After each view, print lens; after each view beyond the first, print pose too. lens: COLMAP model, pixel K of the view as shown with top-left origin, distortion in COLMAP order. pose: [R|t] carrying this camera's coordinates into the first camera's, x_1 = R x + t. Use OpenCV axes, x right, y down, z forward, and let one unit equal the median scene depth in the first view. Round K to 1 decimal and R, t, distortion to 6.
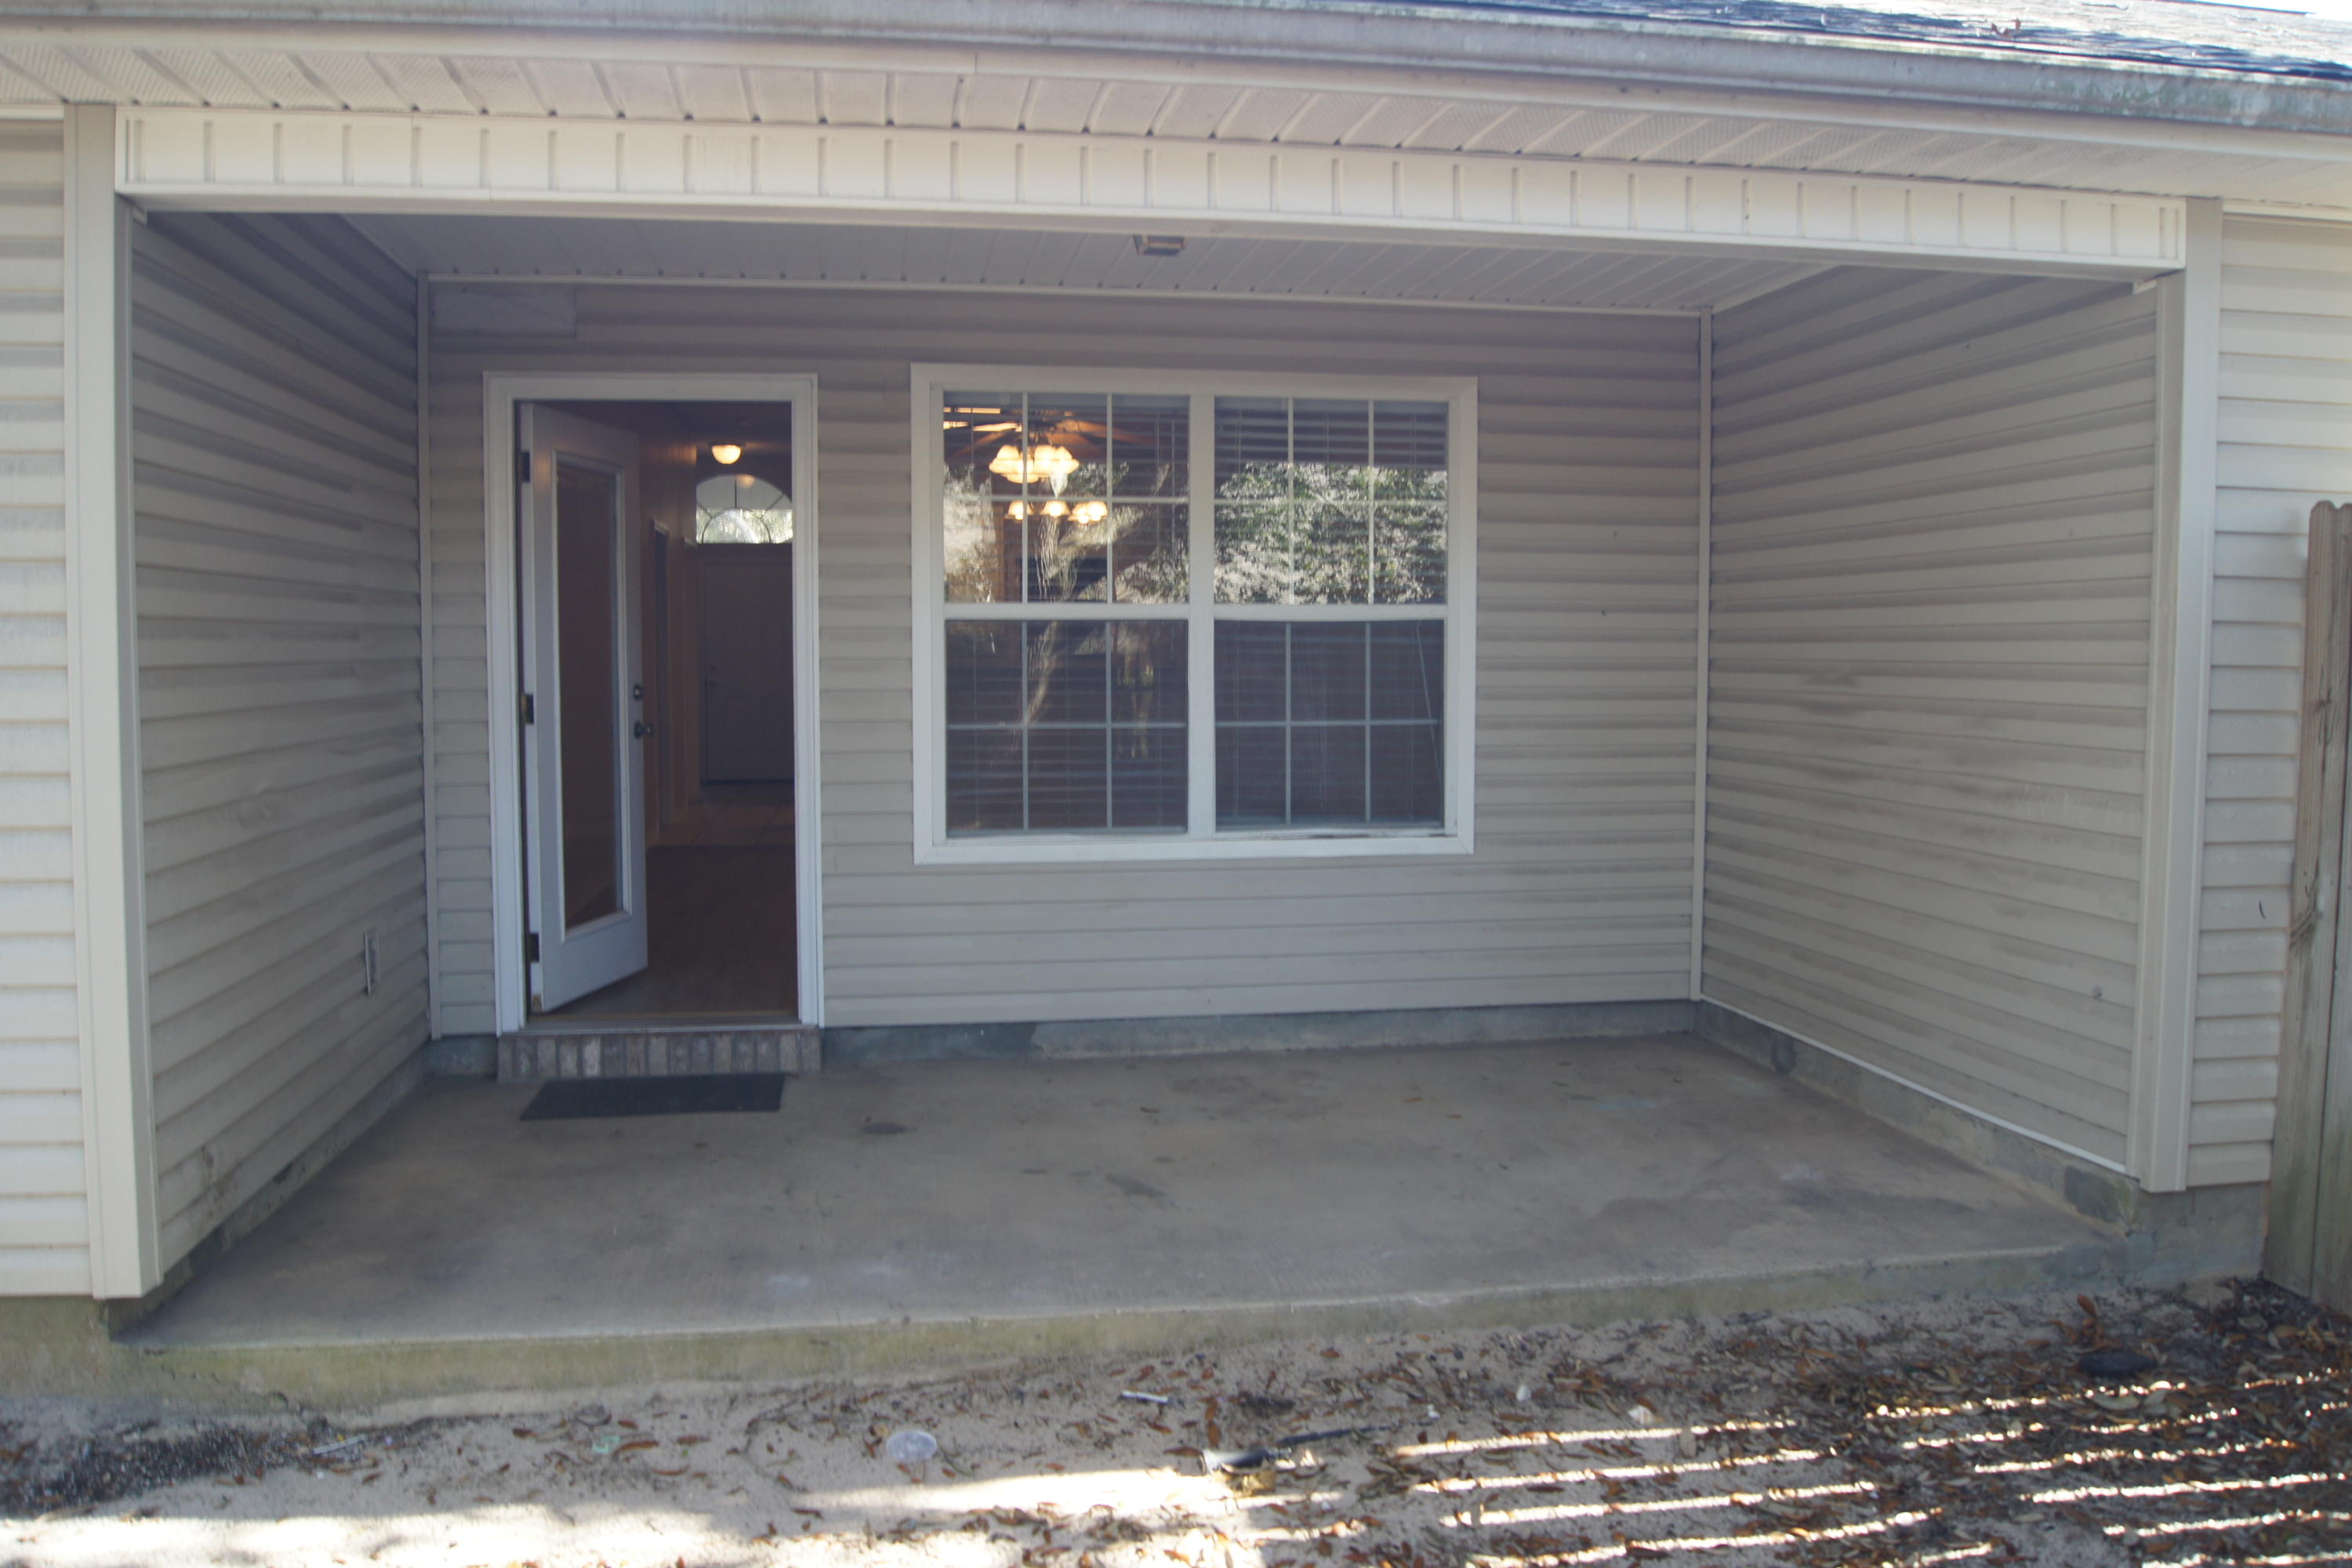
lens RADIAL K [[1854.0, 0, 1175.9], [0, 1854.0, 776.6], [0, 0, 1]] dist [-0.077509, 0.005780]
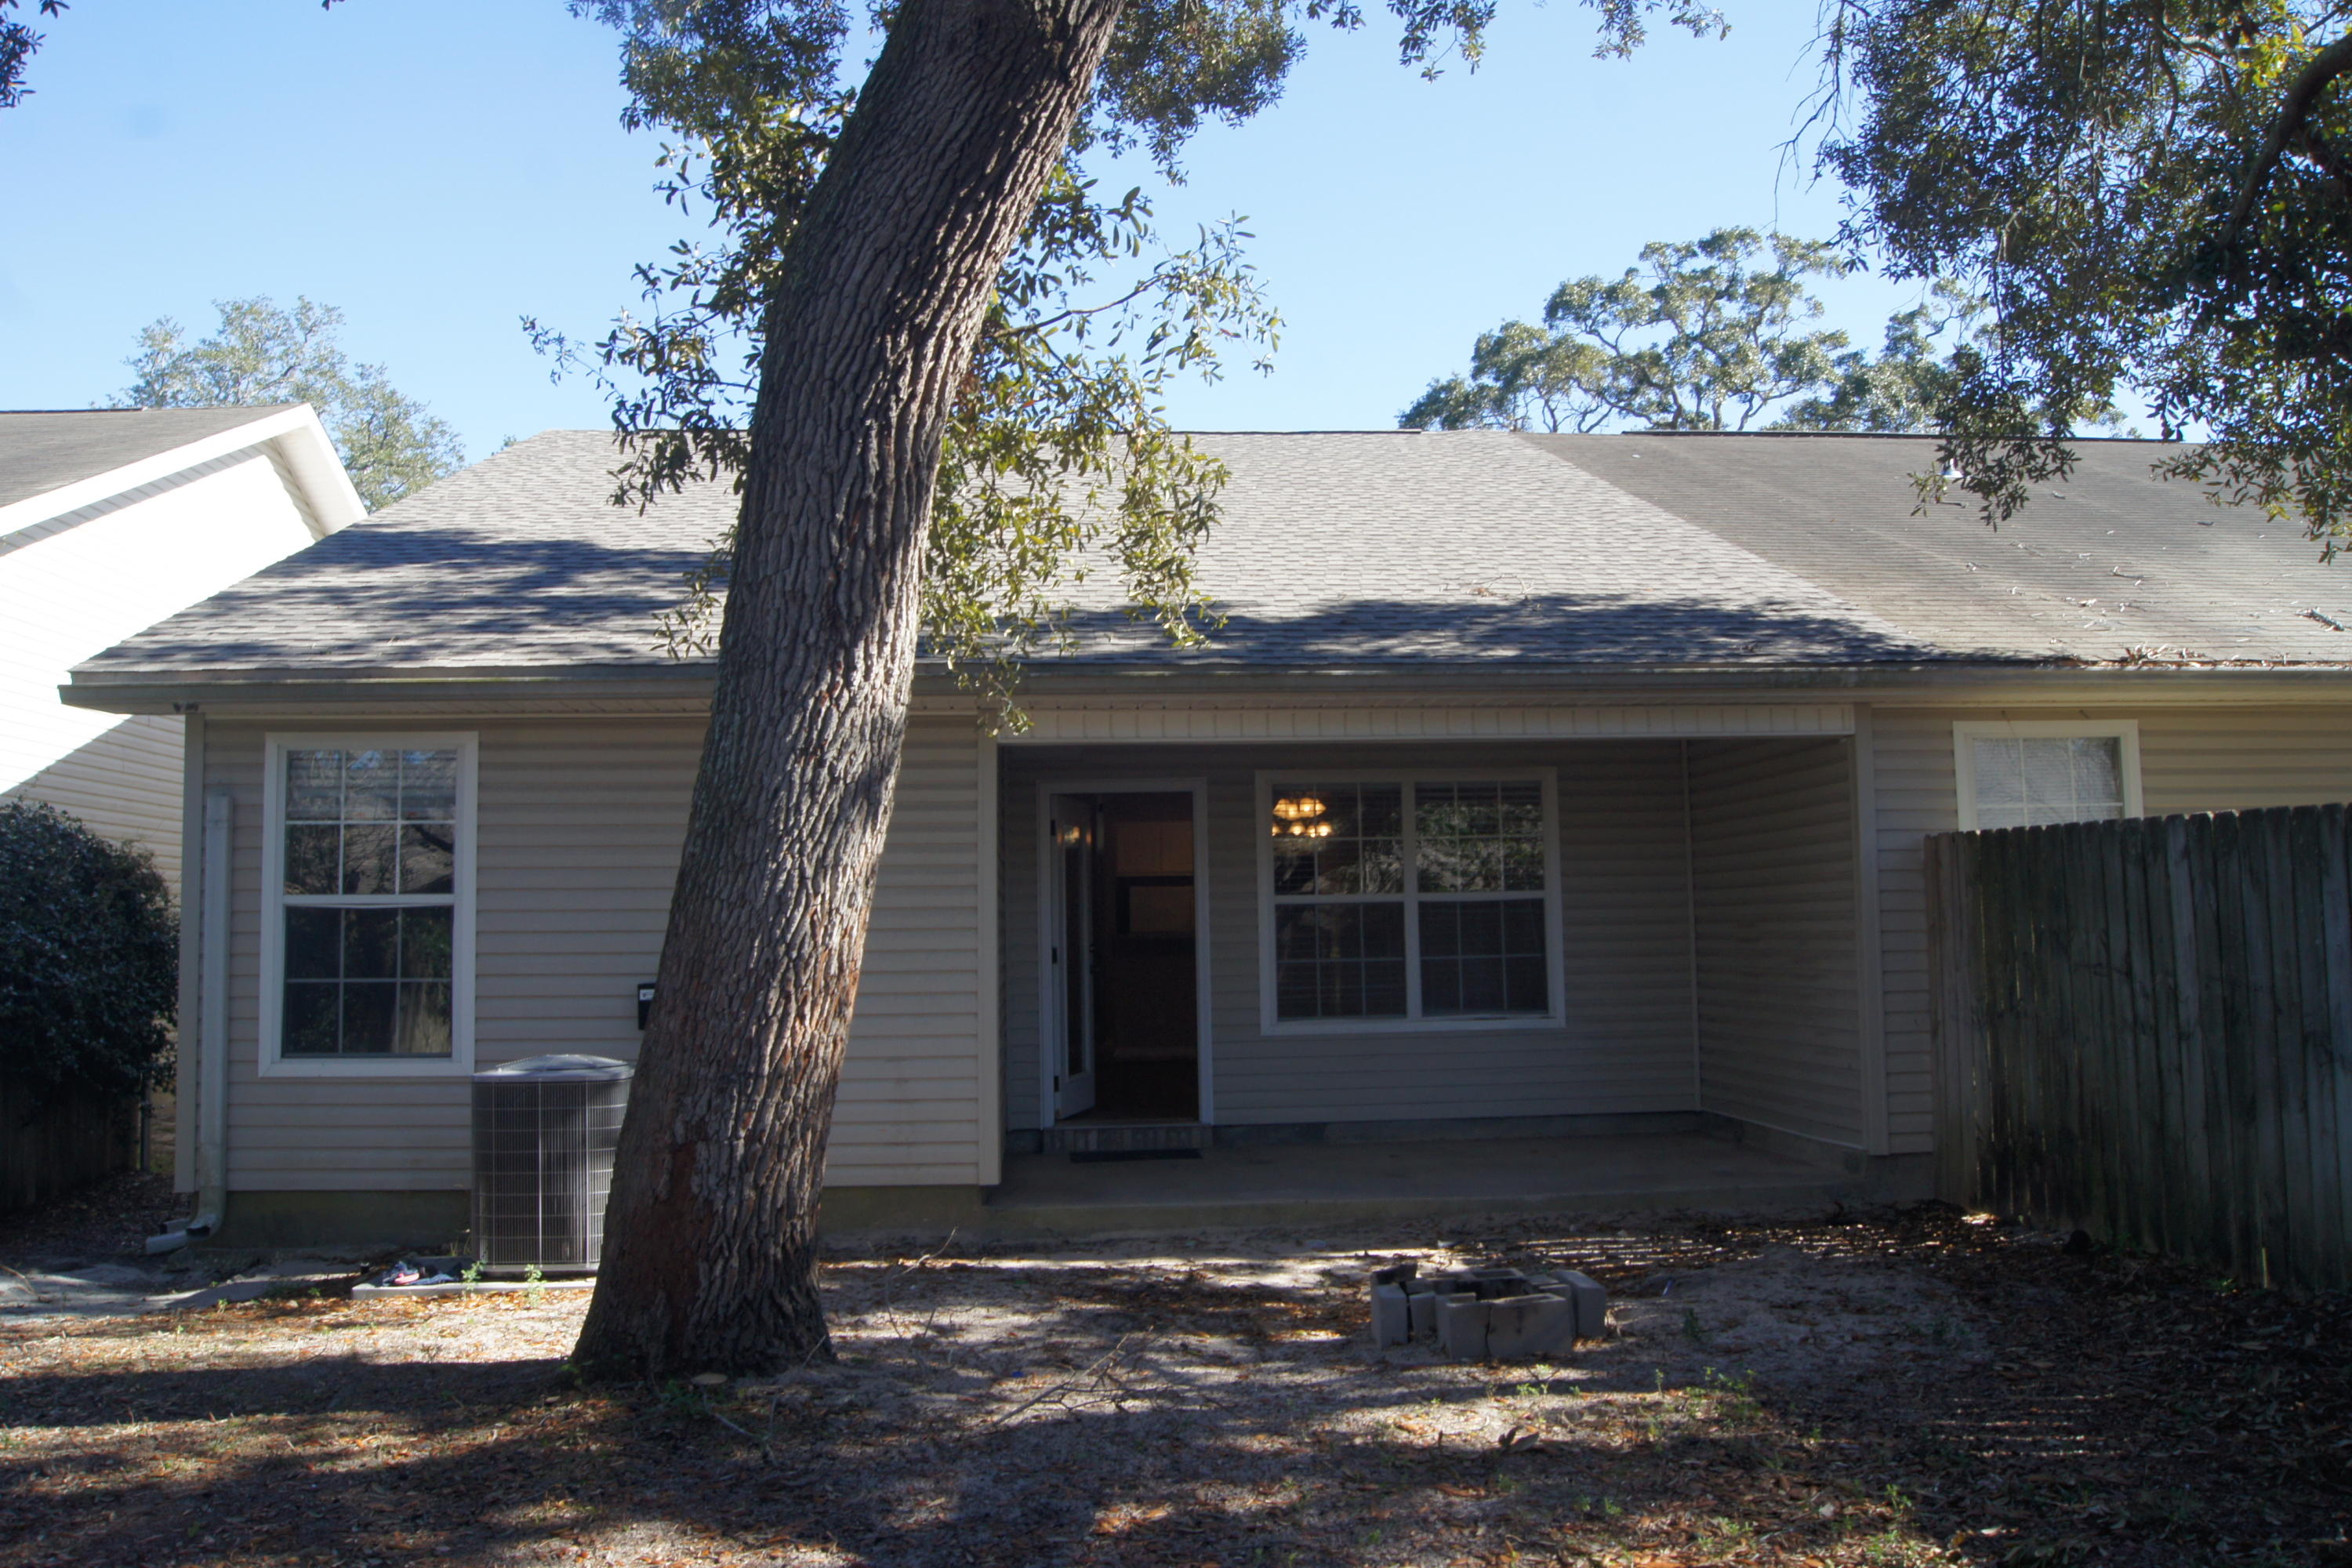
lens RADIAL K [[1854.0, 0, 1184.5], [0, 1854.0, 775.4], [0, 0, 1]] dist [-0.077509, 0.005780]
pose [[0.996482, -0.025684, -0.079775, -0.063206], [0.013241, 0.988176, -0.152754, 0.072604], [0.082755, 0.151160, 0.985039, -0.889596]]
